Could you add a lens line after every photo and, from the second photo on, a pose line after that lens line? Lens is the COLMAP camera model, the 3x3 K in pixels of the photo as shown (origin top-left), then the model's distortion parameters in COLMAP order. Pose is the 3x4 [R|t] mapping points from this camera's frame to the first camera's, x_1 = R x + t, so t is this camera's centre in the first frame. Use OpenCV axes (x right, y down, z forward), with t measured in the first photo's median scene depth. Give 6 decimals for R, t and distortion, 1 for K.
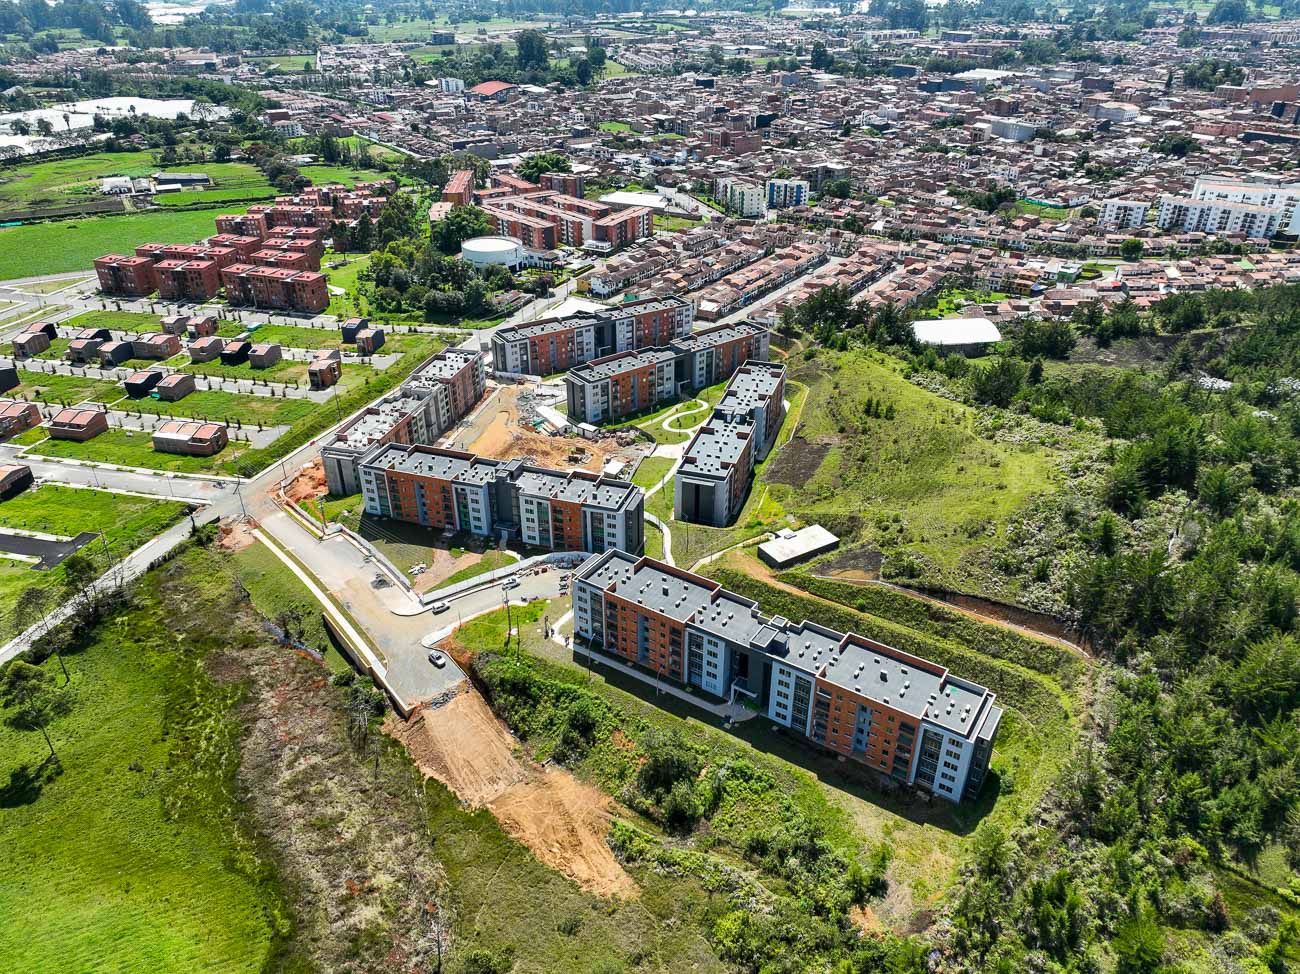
lens RADIAL K [[918.7, 0, 650.0], [0, 918.7, 487.0], [0, 0, 1]] dist [0.006218, 0.008000]
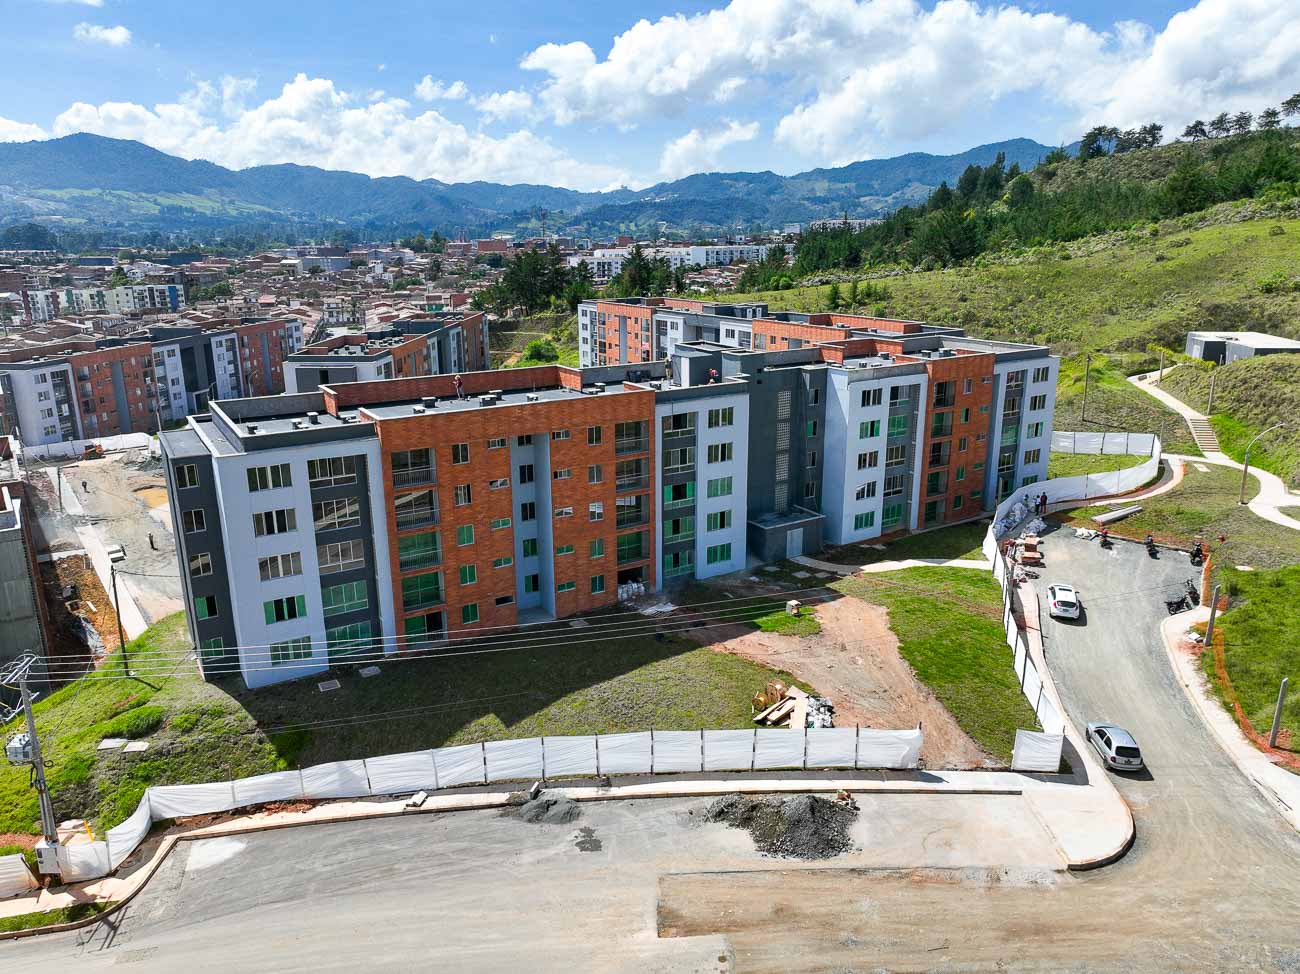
lens RADIAL K [[918.7, 0, 650.0], [0, 918.7, 487.0], [0, 0, 1]] dist [0.006218, 0.008000]
pose [[0.630574, -0.209544, 0.747307, -0.521934], [0.394527, 0.915725, -0.076131, 0.048110], [-0.668375, 0.342840, 0.660103, 1.019972]]
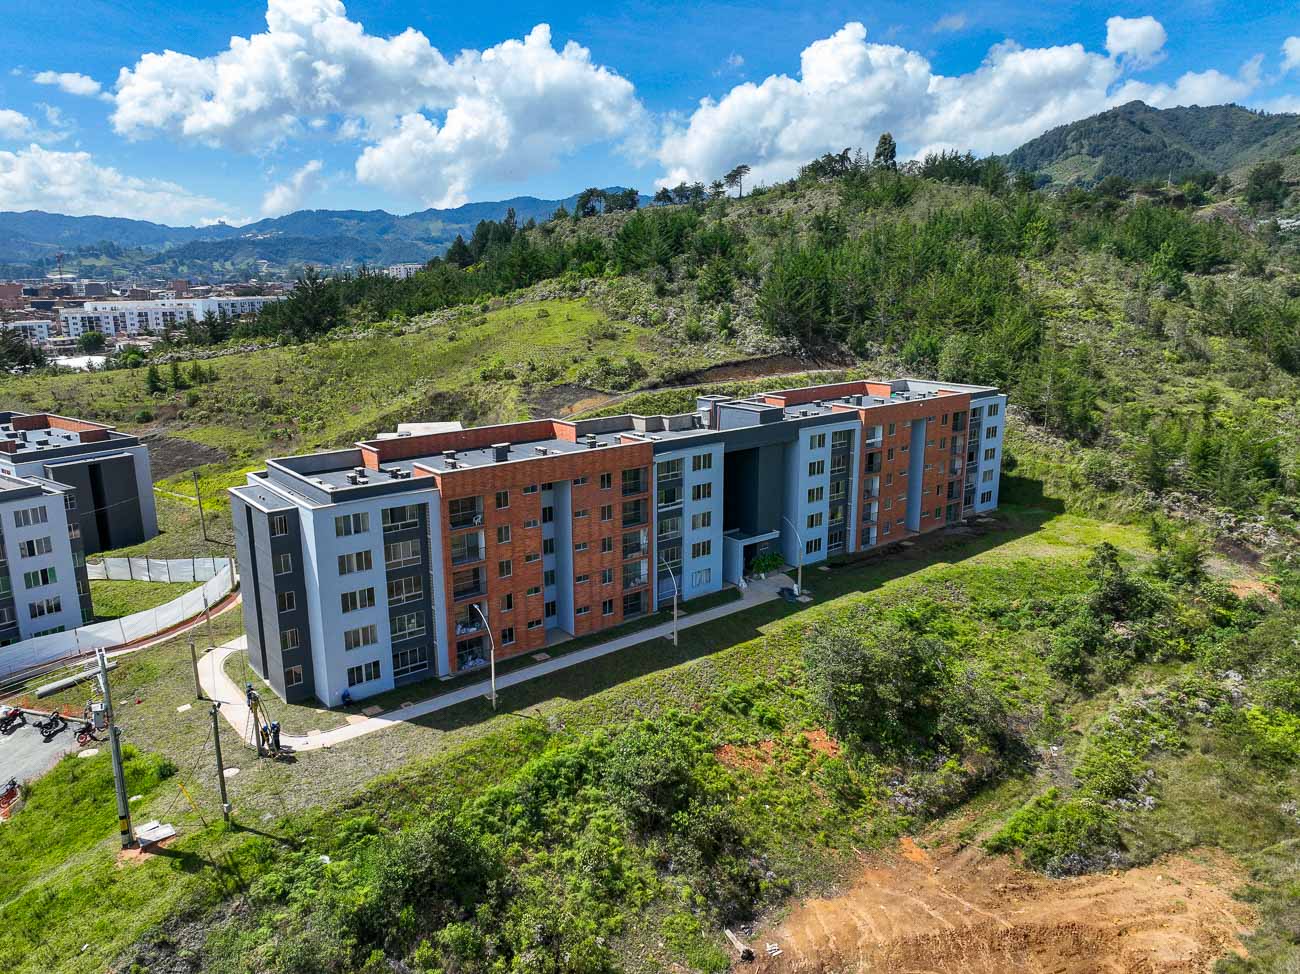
lens RADIAL K [[918.7, 0, 650.0], [0, 918.7, 487.0], [0, 0, 1]] dist [0.006218, 0.008000]
pose [[0.293498, -0.220294, 0.930231, -0.339908], [0.482695, 0.874079, 0.054701, 0.134115], [-0.825145, 0.432963, 0.362875, 0.803559]]
